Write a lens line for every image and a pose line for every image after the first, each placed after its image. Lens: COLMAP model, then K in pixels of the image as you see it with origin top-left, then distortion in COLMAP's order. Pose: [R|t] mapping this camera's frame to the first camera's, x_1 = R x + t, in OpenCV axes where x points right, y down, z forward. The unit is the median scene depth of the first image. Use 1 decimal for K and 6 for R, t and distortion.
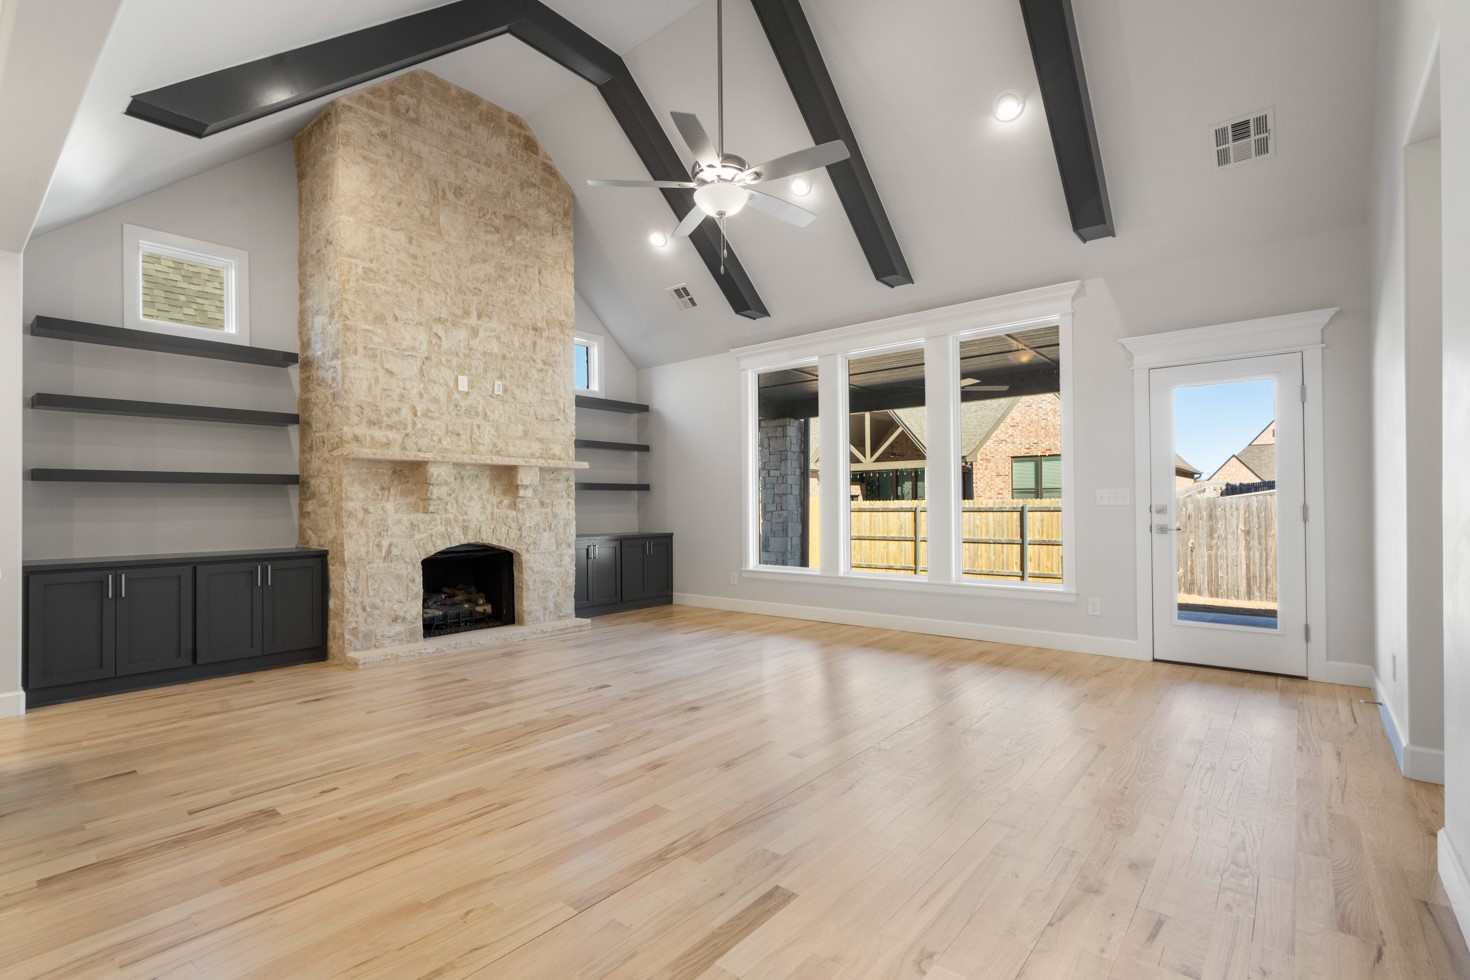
lens RADIAL K [[685.2, 0, 720.9], [0, 685.2, 496.8], [0, 0, 1]] dist [0.001222, 0.000240]
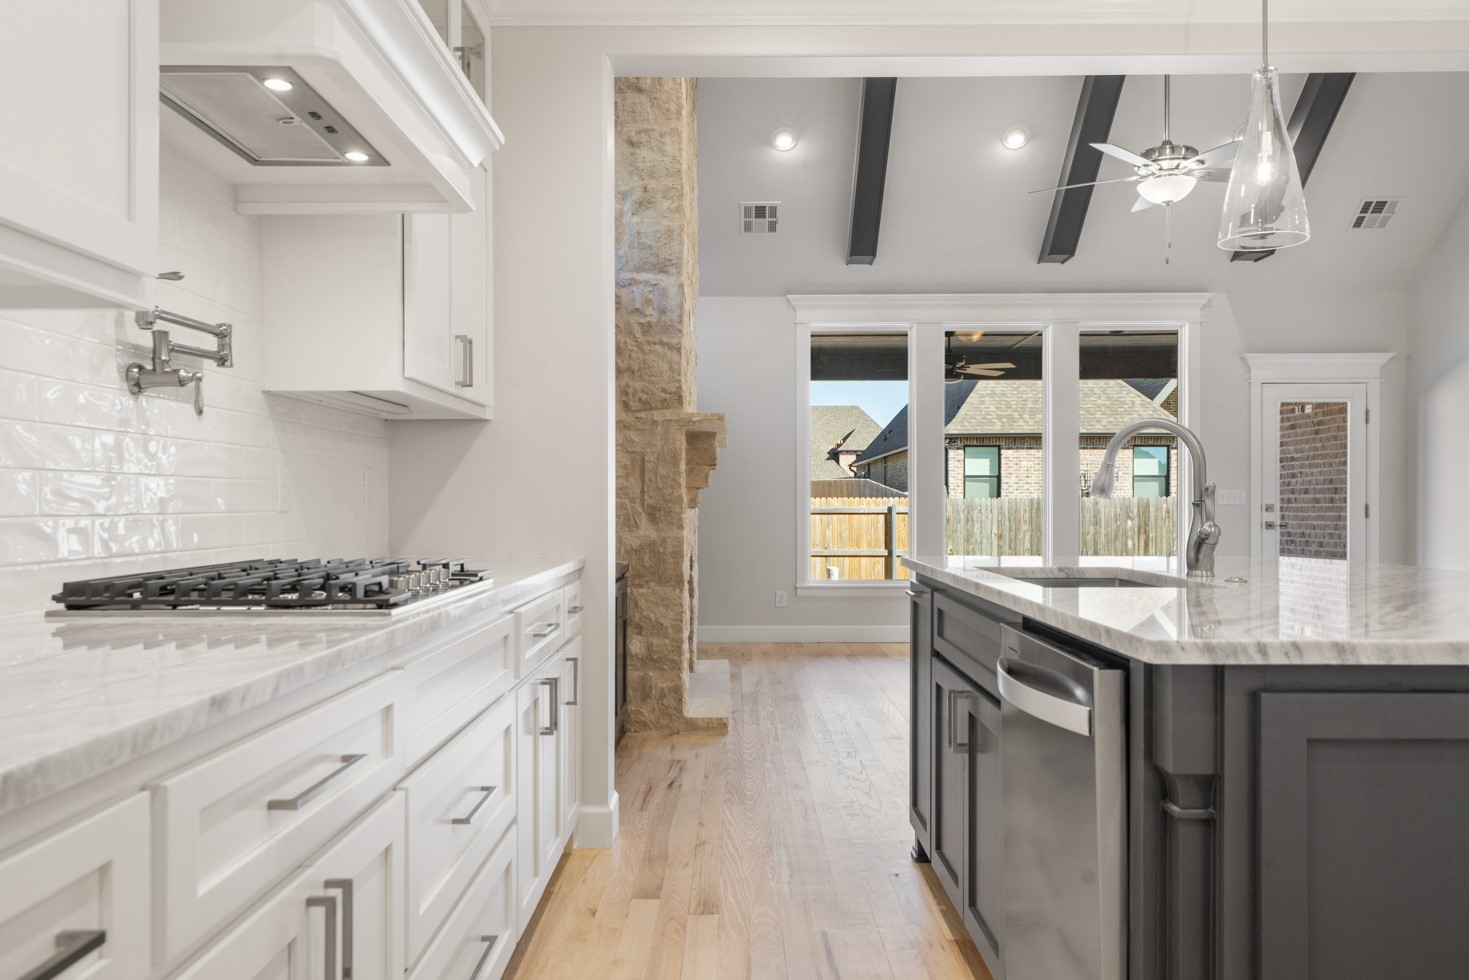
lens RADIAL K [[1141.5, 0, 734.5], [0, 1141.5, 490.0], [0, 0, 1]] dist [0.038755, -0.002008]
pose [[0.762797, 0.015956, 0.646441, -1.074744], [-0.014153, 0.999868, -0.007980, 0.013427], [-0.646483, -0.003062, 0.762922, 0.102798]]
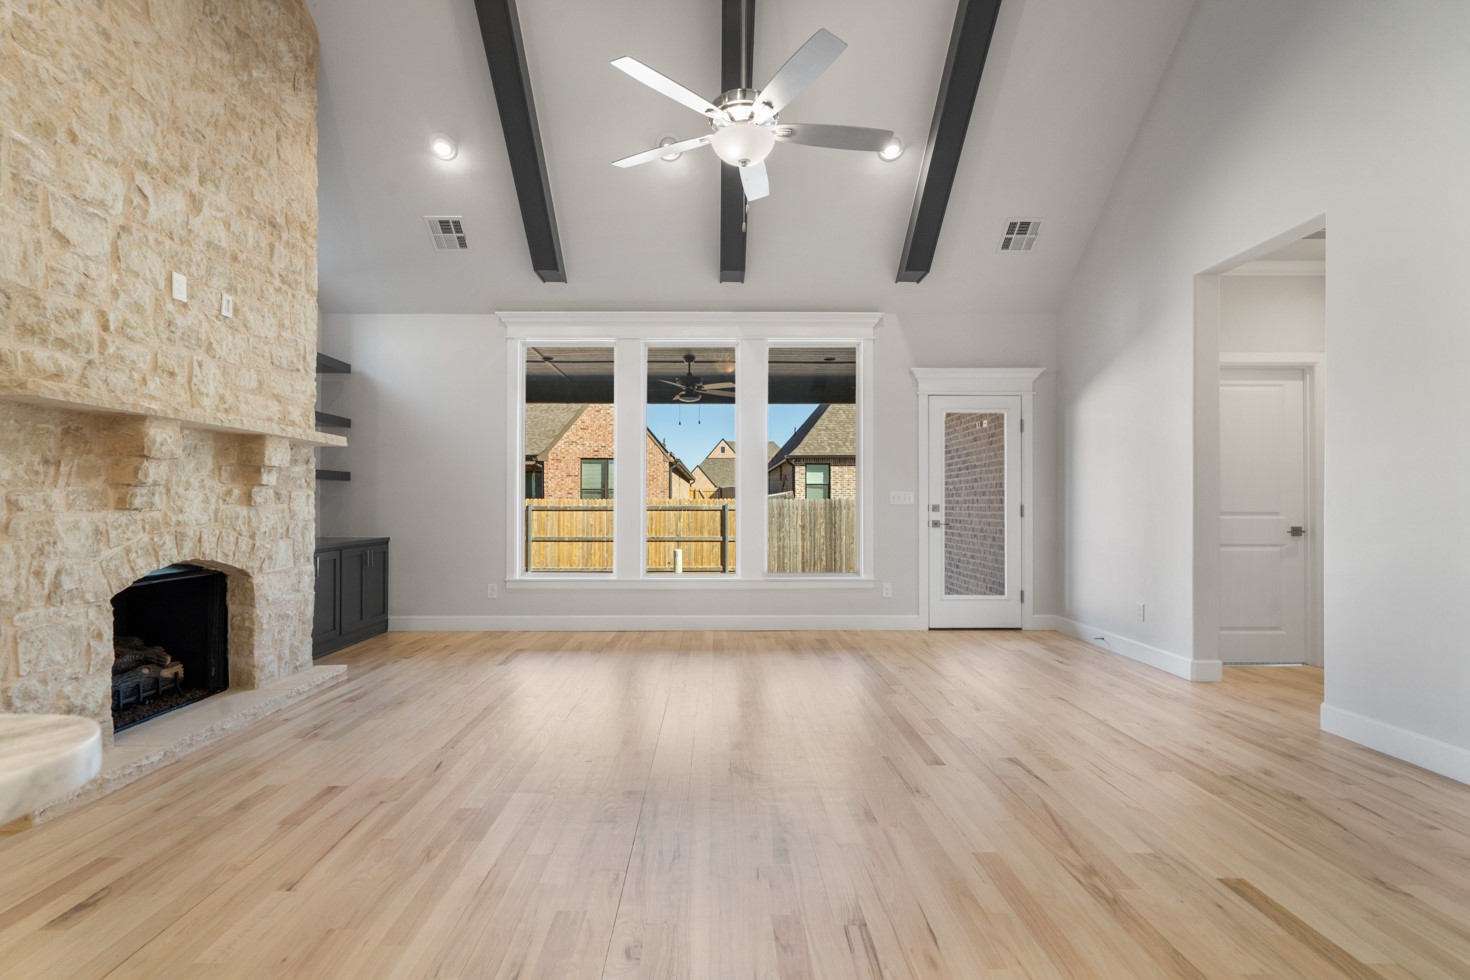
lens RADIAL K [[690.8, 0, 721.8], [0, 690.8, 496.1], [0, 0, 1]] dist [0.000989, 0.000045]
pose [[0.755813, 0.015383, 0.654607, -0.409292], [-0.015411, 0.999865, -0.005703, 0.008008], [-0.654606, -0.005778, 0.755948, 0.255210]]
